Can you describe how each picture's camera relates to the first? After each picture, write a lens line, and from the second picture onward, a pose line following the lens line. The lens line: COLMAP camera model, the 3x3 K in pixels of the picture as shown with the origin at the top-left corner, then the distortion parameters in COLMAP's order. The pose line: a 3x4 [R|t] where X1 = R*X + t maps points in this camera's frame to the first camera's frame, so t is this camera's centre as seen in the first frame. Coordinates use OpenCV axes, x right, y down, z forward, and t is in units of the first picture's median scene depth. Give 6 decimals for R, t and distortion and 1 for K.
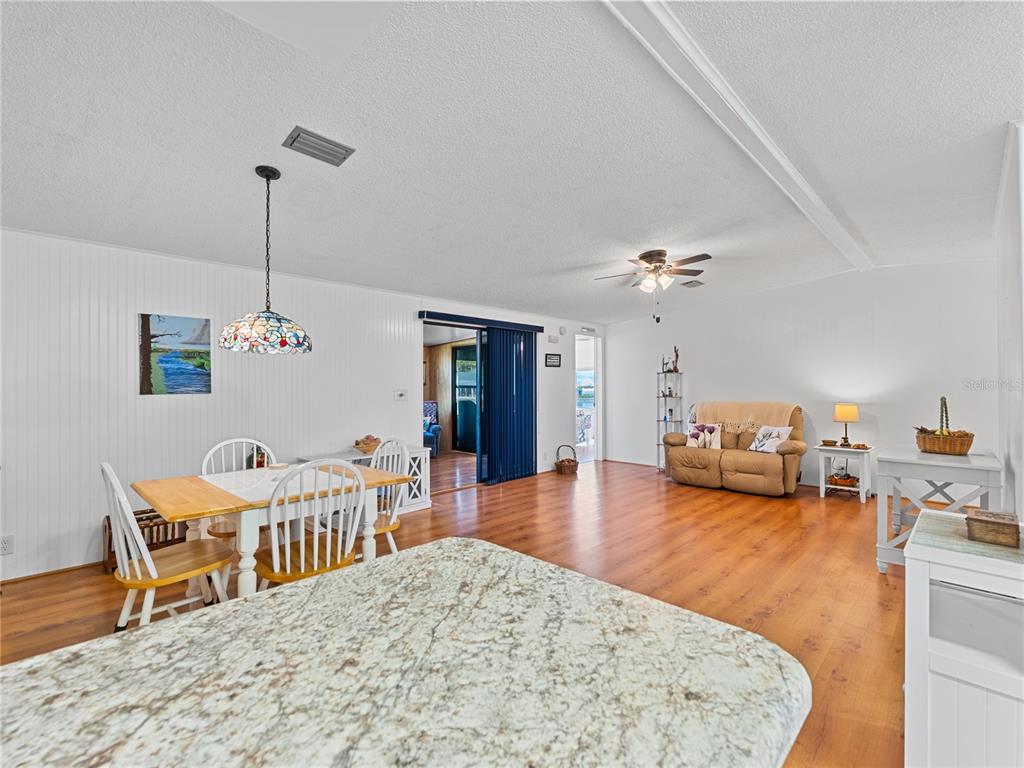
lens RADIAL K [[478.5, 0, 513.1], [0, 478.5, 388.4], [0, 0, 1]] dist [-0.001892, -0.000190]
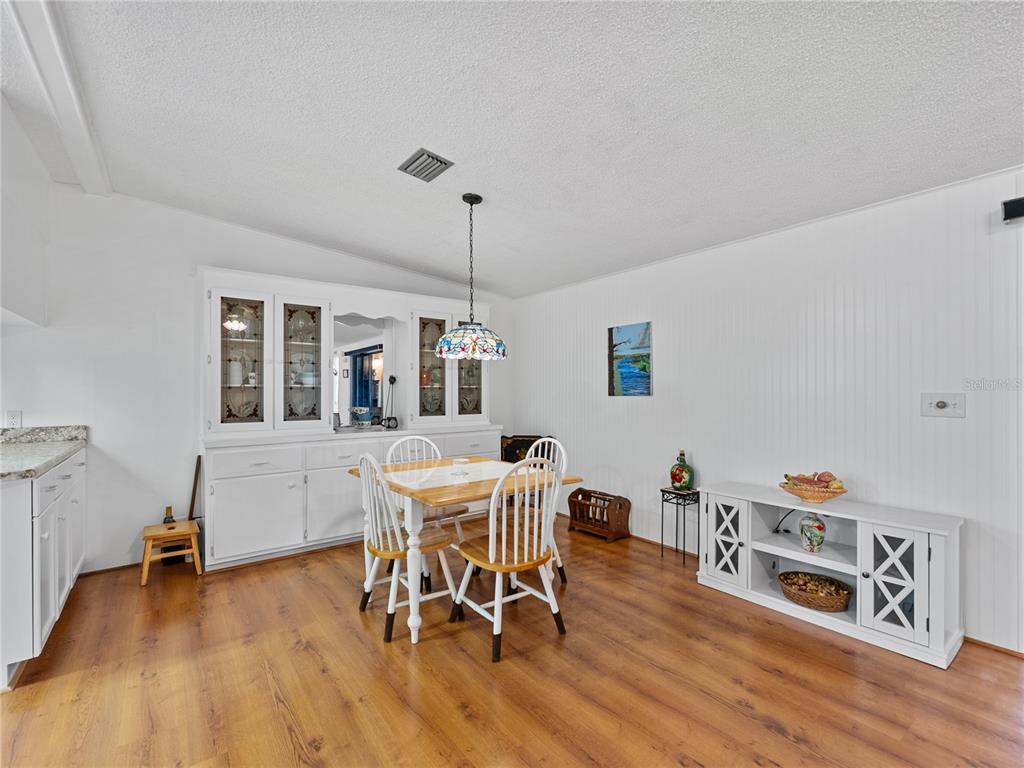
lens RADIAL K [[478.5, 0, 513.1], [0, 478.5, 388.4], [0, 0, 1]] dist [-0.001892, -0.000190]
pose [[-0.170536, -0.007806, -0.985321, 0.401403], [-0.004064, 0.999966, -0.007218, 0.003572], [0.985343, 0.002773, -0.170562, 0.886115]]
